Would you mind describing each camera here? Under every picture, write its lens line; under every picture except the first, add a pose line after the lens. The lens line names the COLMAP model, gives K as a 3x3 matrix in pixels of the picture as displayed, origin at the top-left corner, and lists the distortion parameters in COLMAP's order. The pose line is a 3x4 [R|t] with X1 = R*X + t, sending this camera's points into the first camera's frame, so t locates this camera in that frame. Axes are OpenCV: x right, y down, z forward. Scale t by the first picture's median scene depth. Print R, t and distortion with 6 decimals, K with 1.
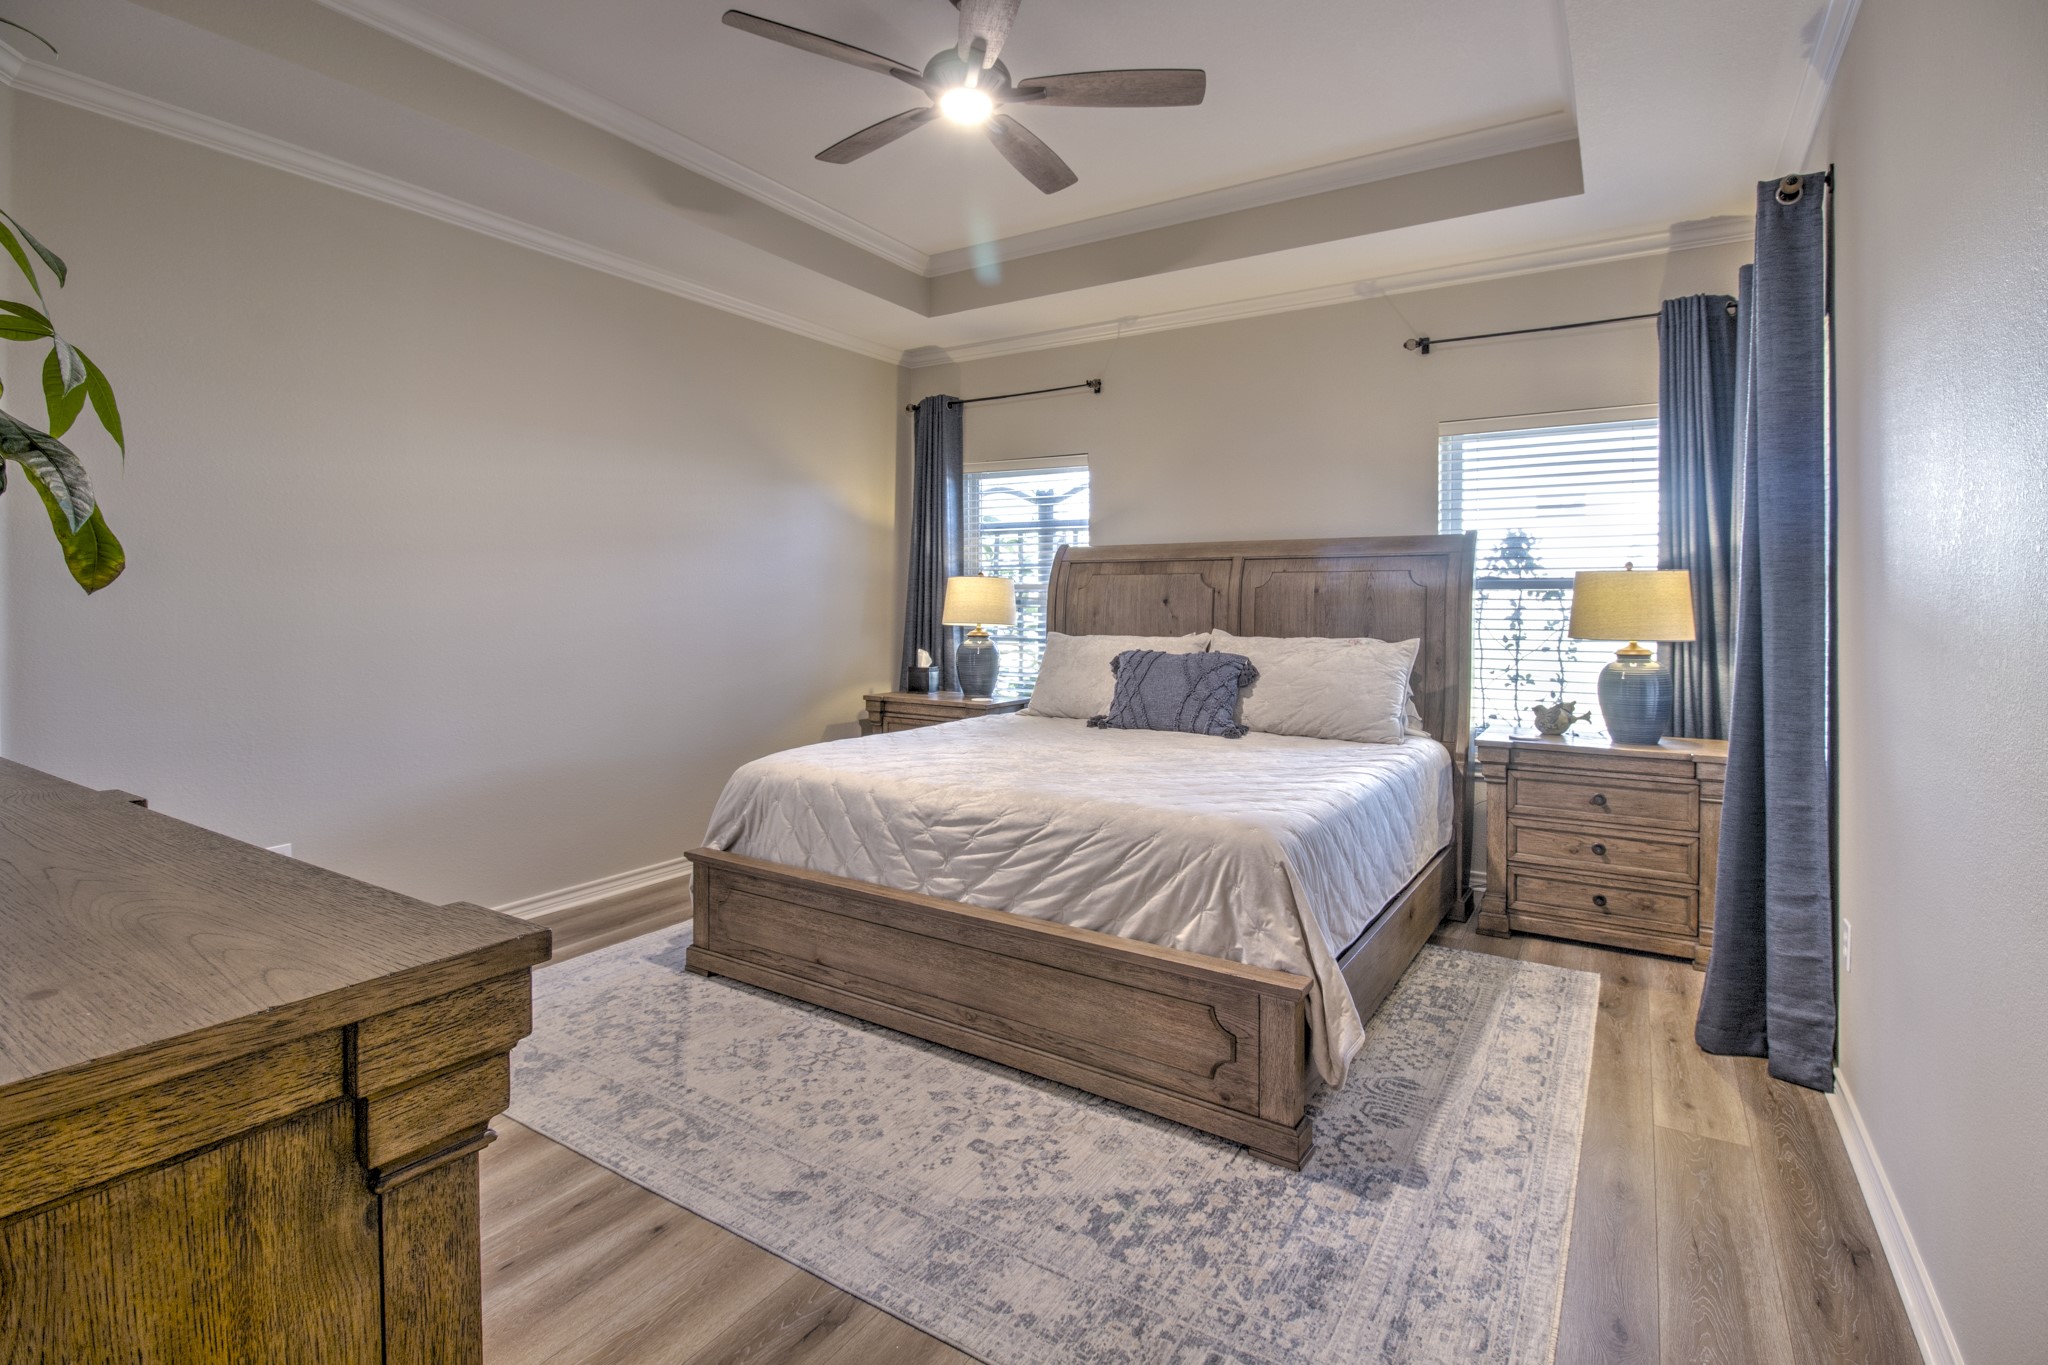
lens RADIAL K [[958.6, 0, 1024.3], [0, 958.6, 592.7], [0, 0, 1]] dist [-0.005743, -0.000782]
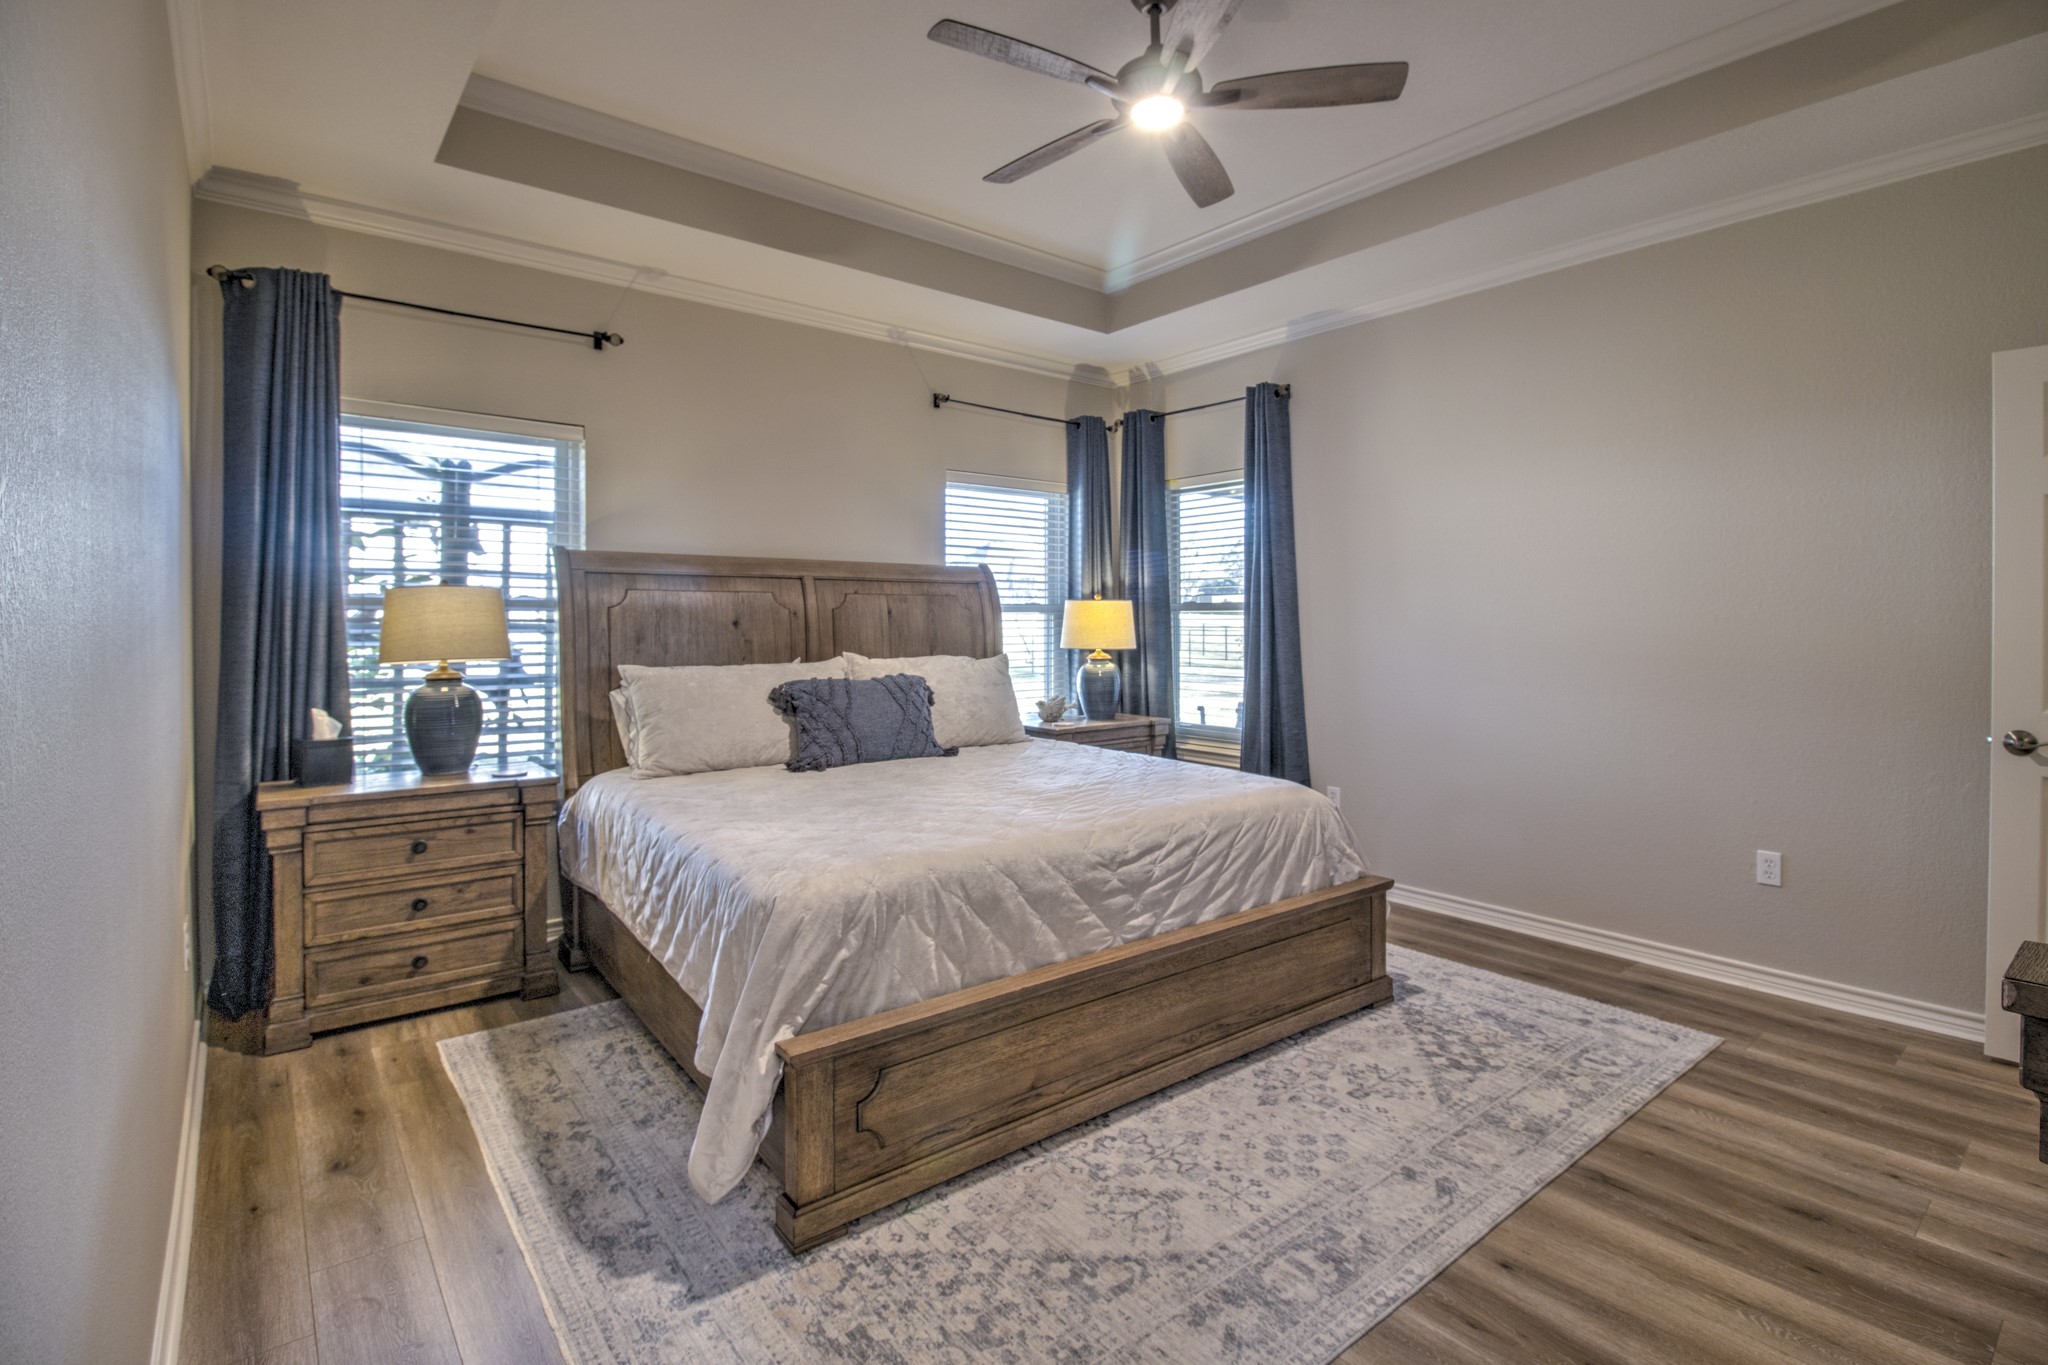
lens RADIAL K [[989.3, 0, 1024.1], [0, 989.3, 615.5], [0, 0, 1]] dist [-0.010845, -0.001134]
pose [[0.320953, 0.004283, 0.947085, -1.038921], [-0.006186, 0.999978, -0.002426, 0.004668], [-0.947075, -0.005080, 0.320973, 0.798311]]
